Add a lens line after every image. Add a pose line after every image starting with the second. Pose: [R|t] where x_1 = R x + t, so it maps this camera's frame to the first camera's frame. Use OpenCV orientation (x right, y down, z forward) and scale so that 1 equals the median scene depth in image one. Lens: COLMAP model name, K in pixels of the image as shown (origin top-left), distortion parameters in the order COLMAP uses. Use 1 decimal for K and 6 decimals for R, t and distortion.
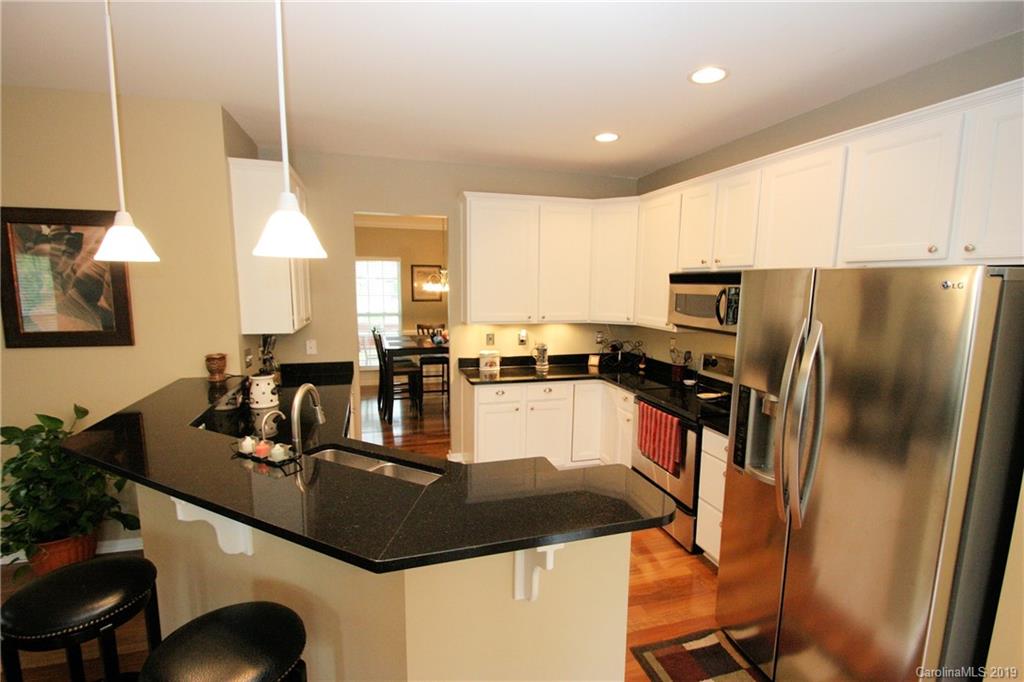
lens RADIAL K [[477.1, 0, 517.0], [0, 477.1, 350.0], [0, 0, 1]] dist [-0.005251, -0.001750]
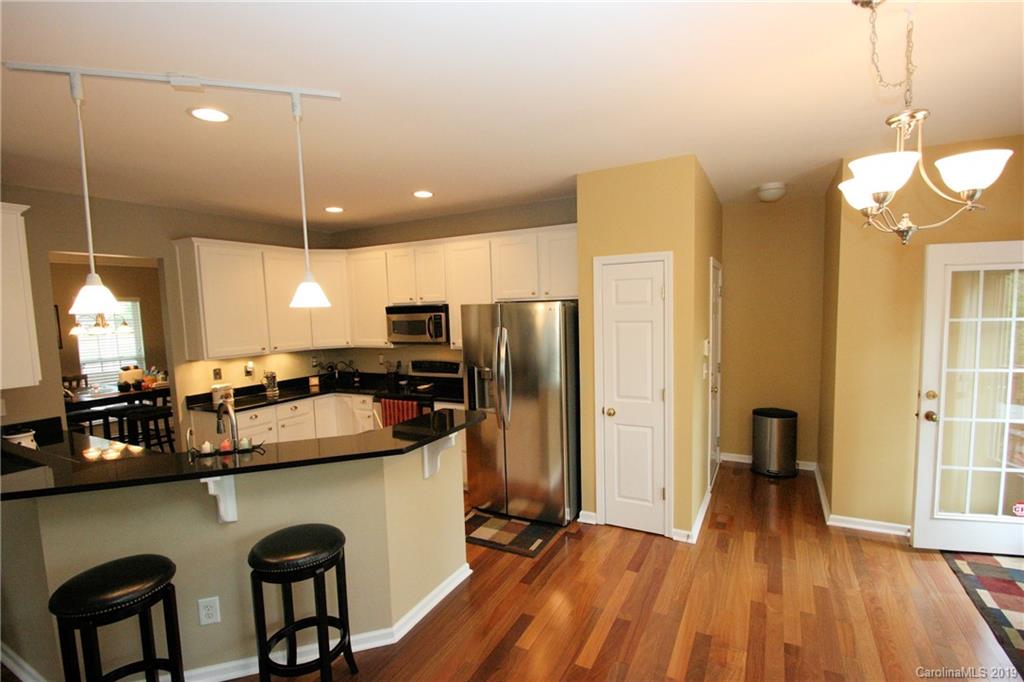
lens RADIAL K [[477.1, 0, 521.6], [0, 477.1, 349.0], [0, 0, 1]] dist [-0.005251, -0.001750]
pose [[0.699594, -0.092905, 0.708475, -0.348215], [0.137107, 0.990541, -0.005496, 0.022097], [-0.701263, 0.100982, 0.705714, -0.230707]]
